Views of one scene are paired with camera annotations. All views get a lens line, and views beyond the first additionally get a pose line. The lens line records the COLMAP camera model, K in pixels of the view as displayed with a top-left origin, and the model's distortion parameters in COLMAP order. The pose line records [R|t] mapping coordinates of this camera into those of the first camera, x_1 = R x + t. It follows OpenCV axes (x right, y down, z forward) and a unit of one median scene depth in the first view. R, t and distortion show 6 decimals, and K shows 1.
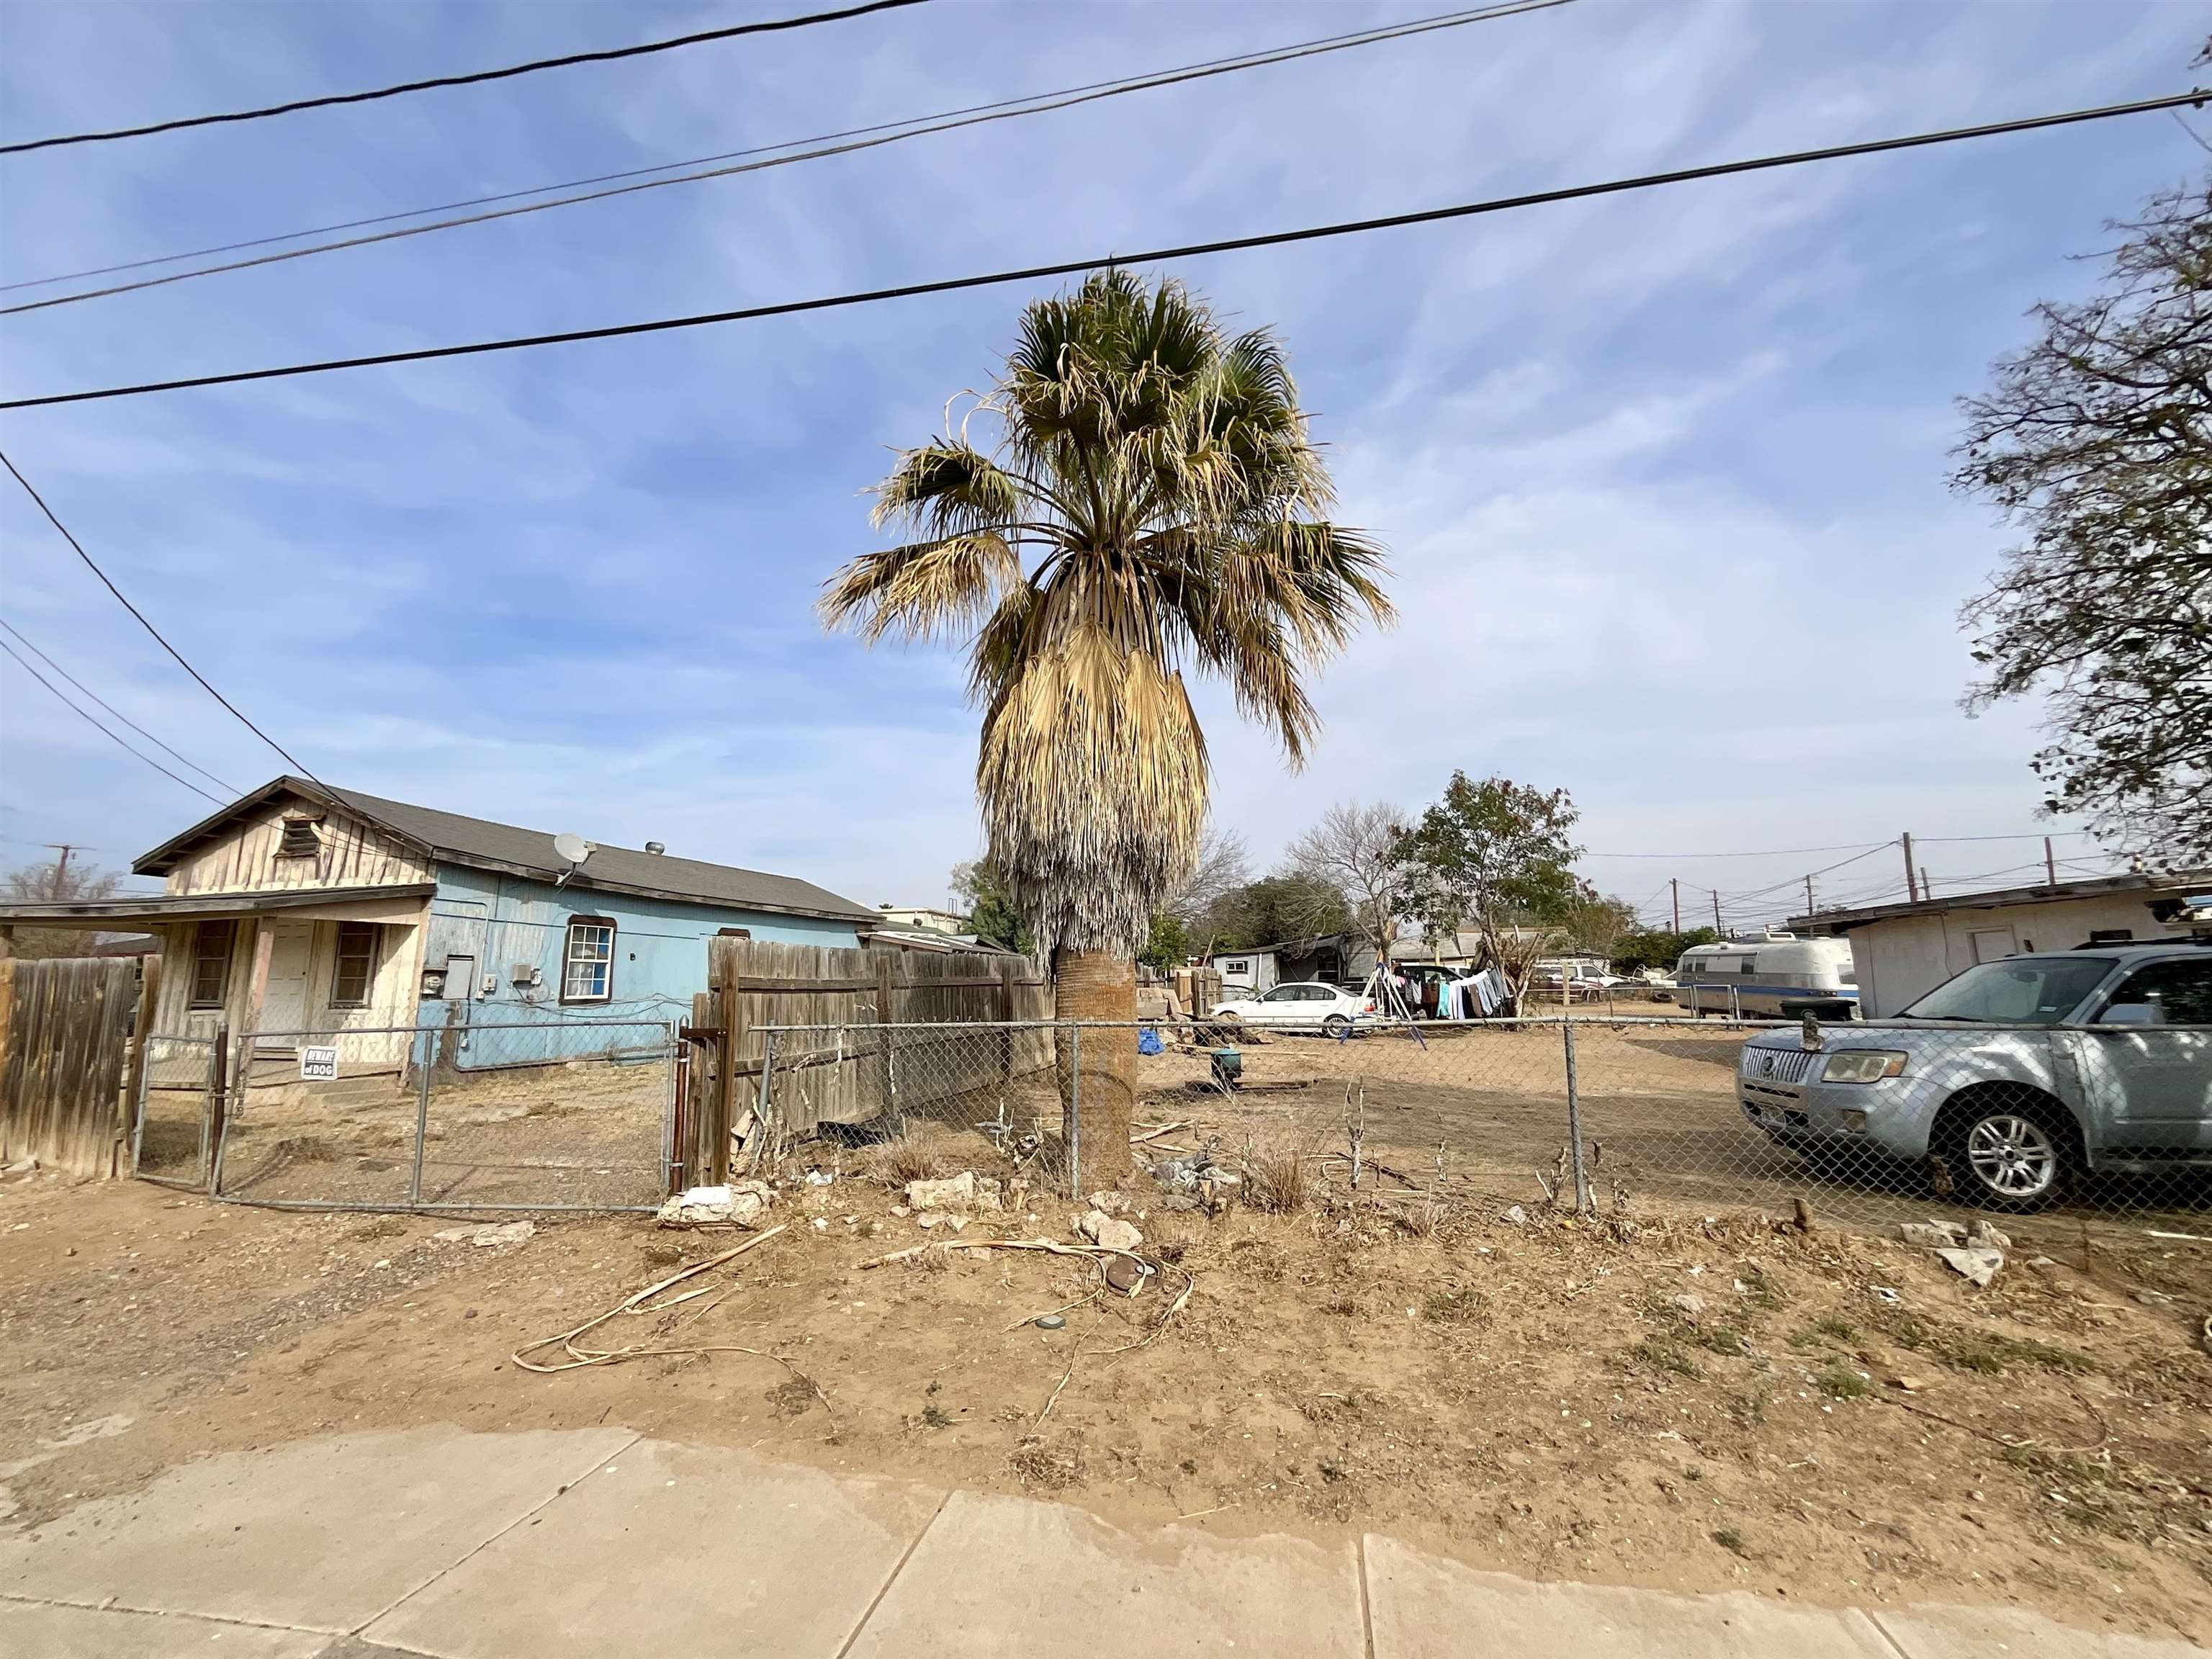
lens RADIAL K [[889.7, 0, 1109.7], [0, 889.7, 823.7], [0, 0, 1]] dist [0.001200, 0.001567]
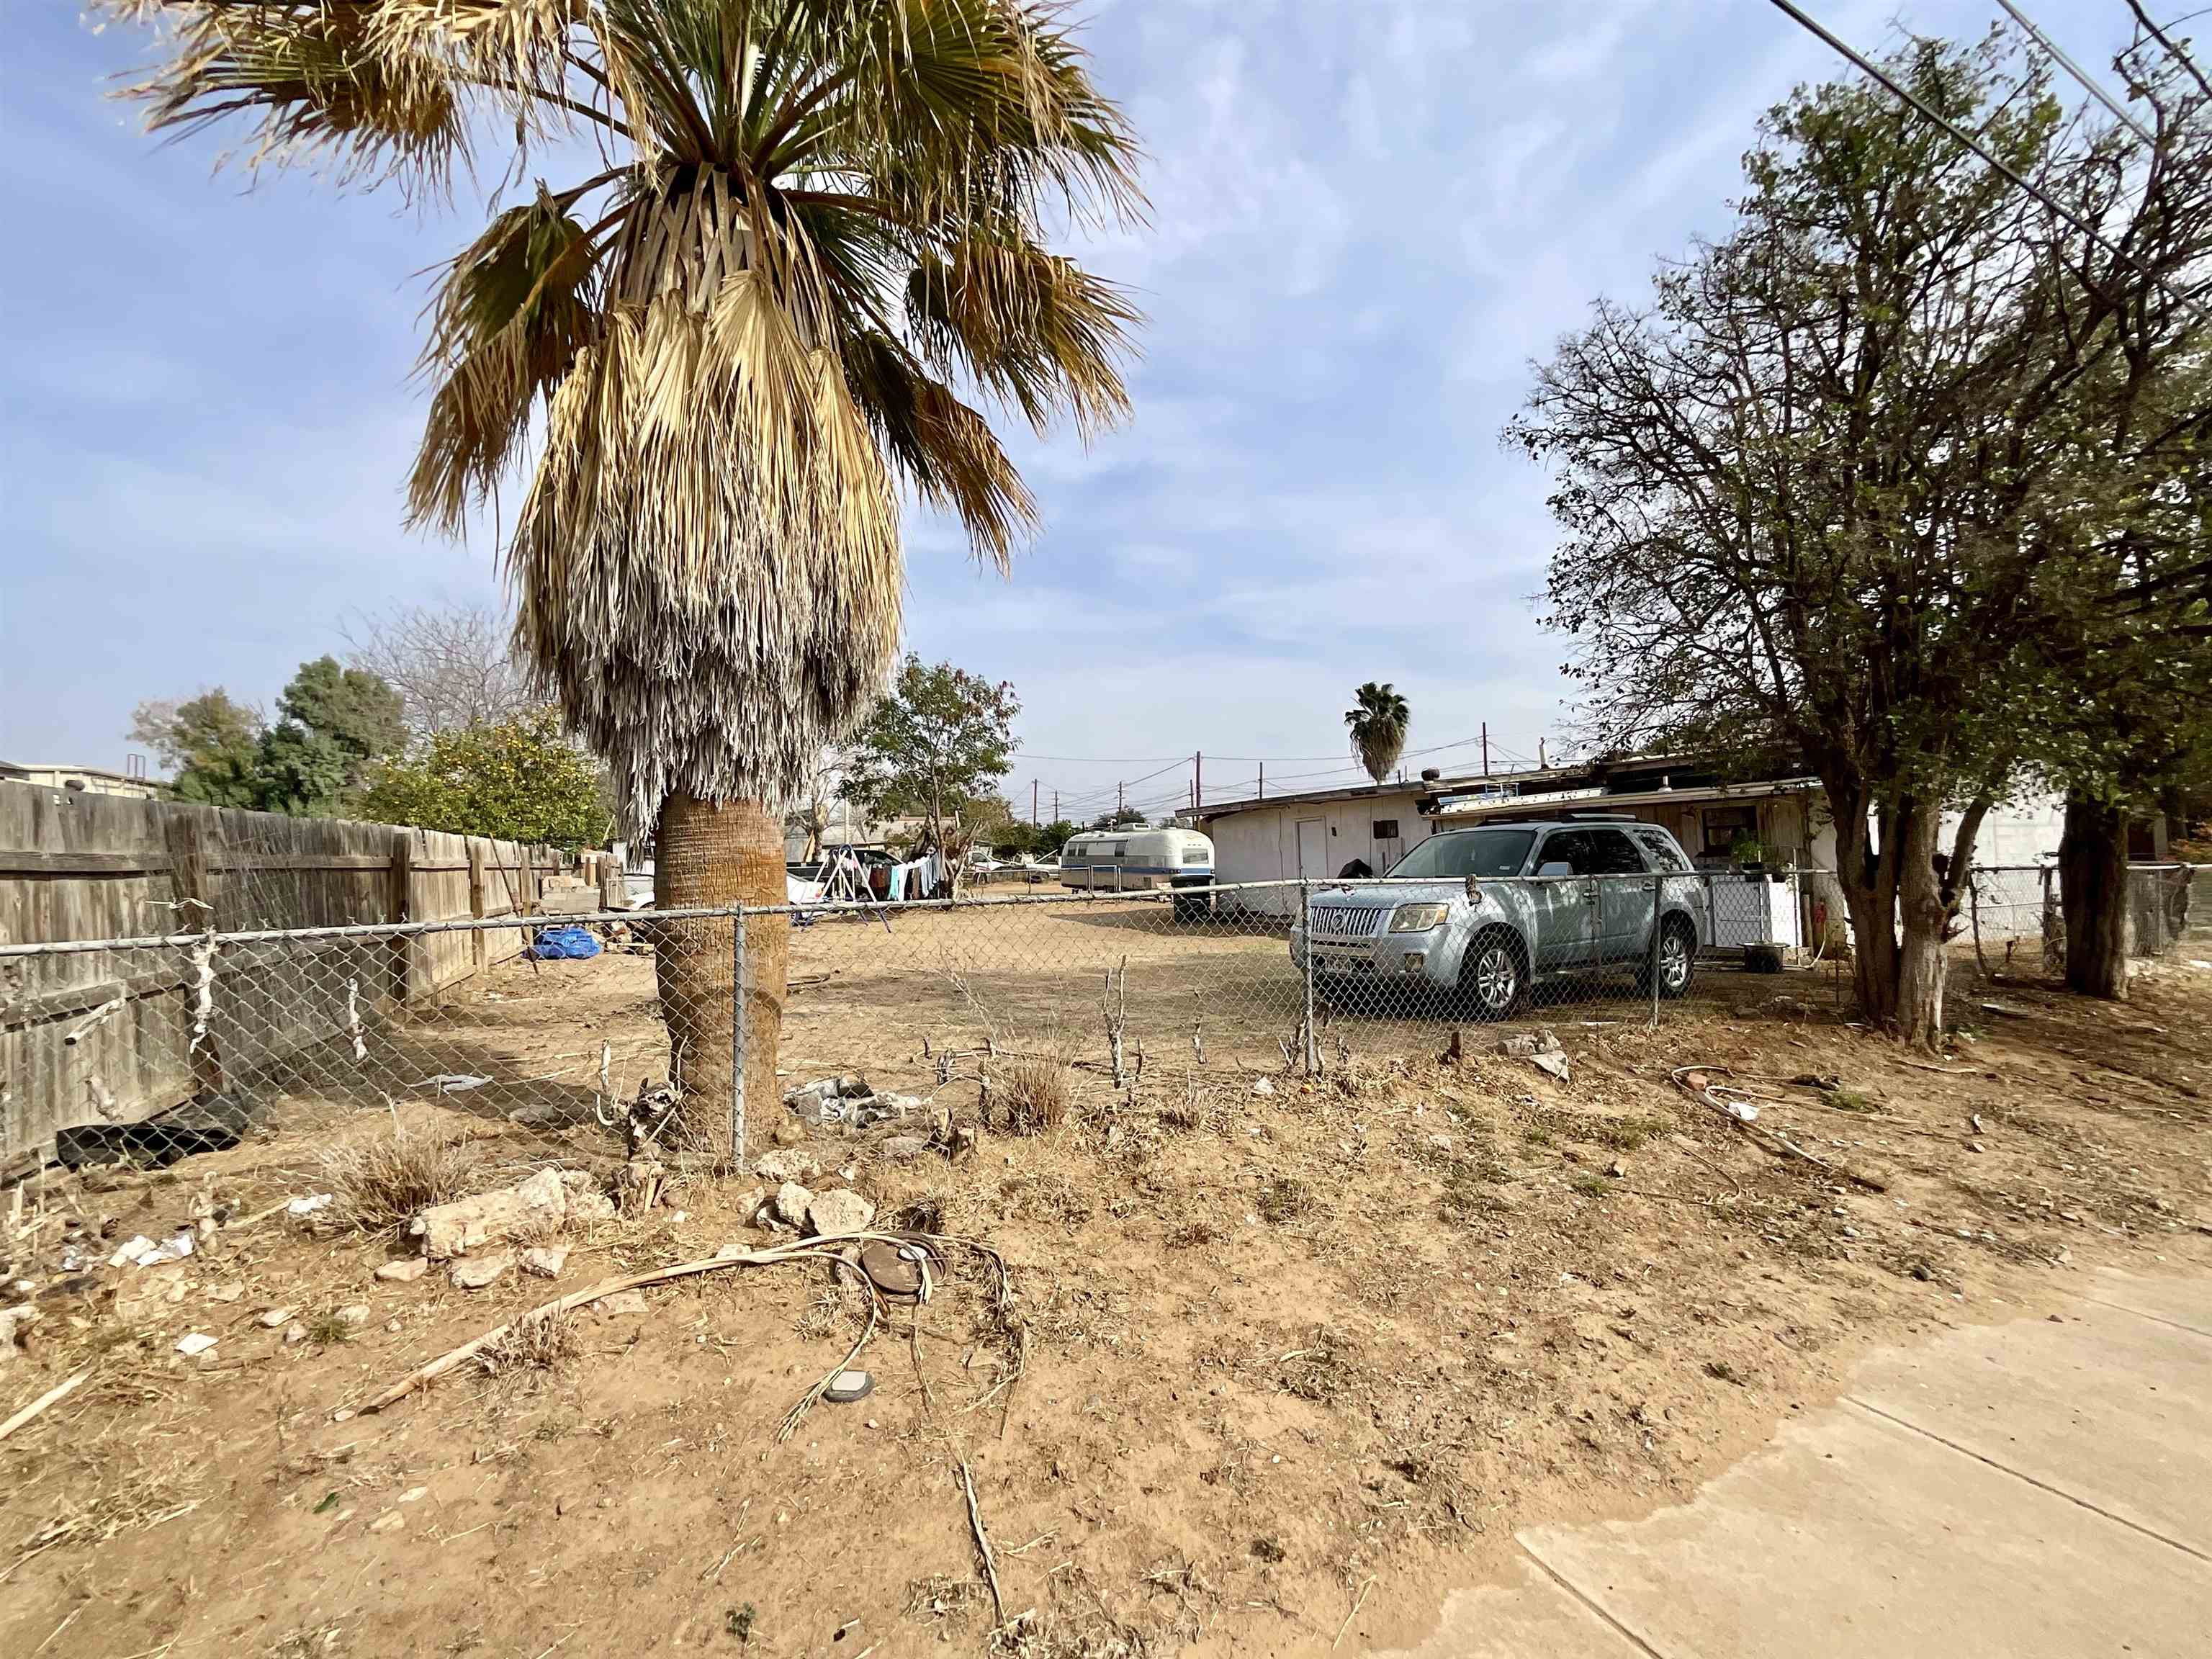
lens RADIAL K [[889.7, 0, 1113.0], [0, 889.7, 824.7], [0, 0, 1]] dist [0.001200, 0.001567]
pose [[0.785555, 0.017219, 0.618552, -0.057844], [-0.093988, 0.991335, 0.091768, 0.020483], [-0.611612, -0.130225, 0.780367, 0.088284]]
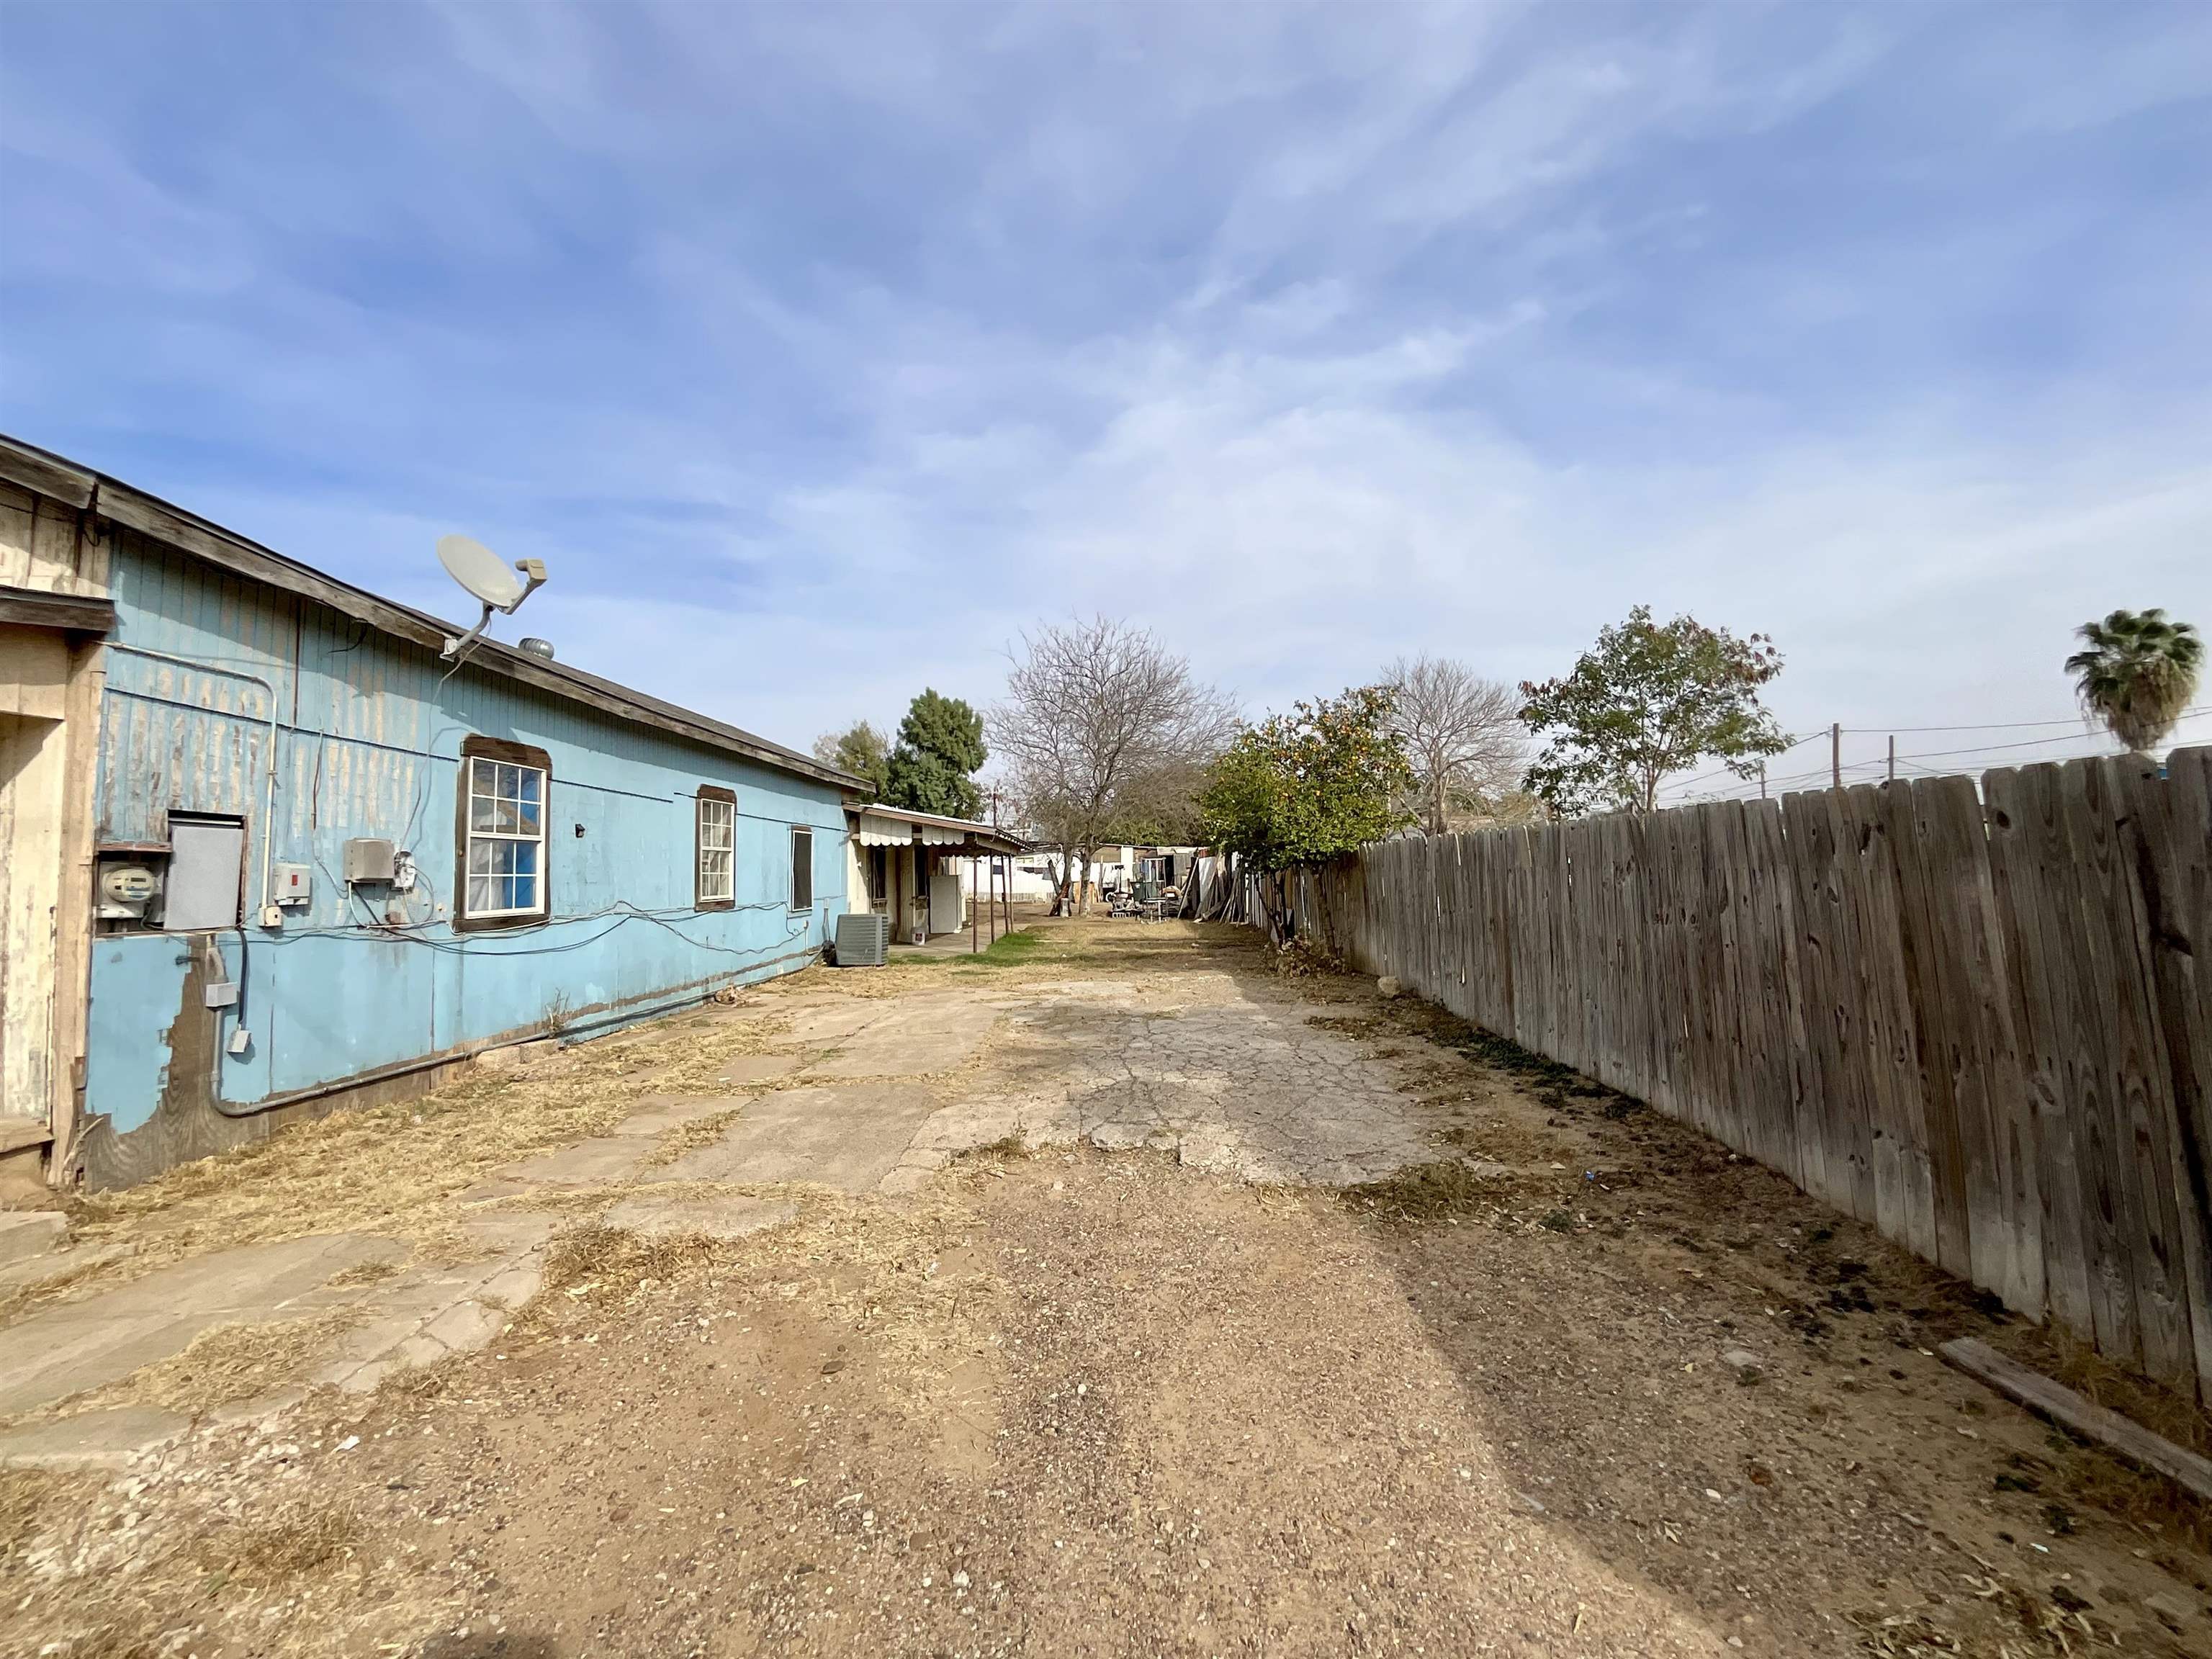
lens RADIAL K [[881.1, 0, 1109.2], [0, 881.1, 811.5], [0, 0, 1]] dist [-0.000807, -0.000350]
pose [[0.973318, 0.007697, 0.229333, -0.431449], [-0.031621, 0.994401, 0.100827, 0.094618], [-0.227273, -0.105388, 0.968112, 0.539732]]
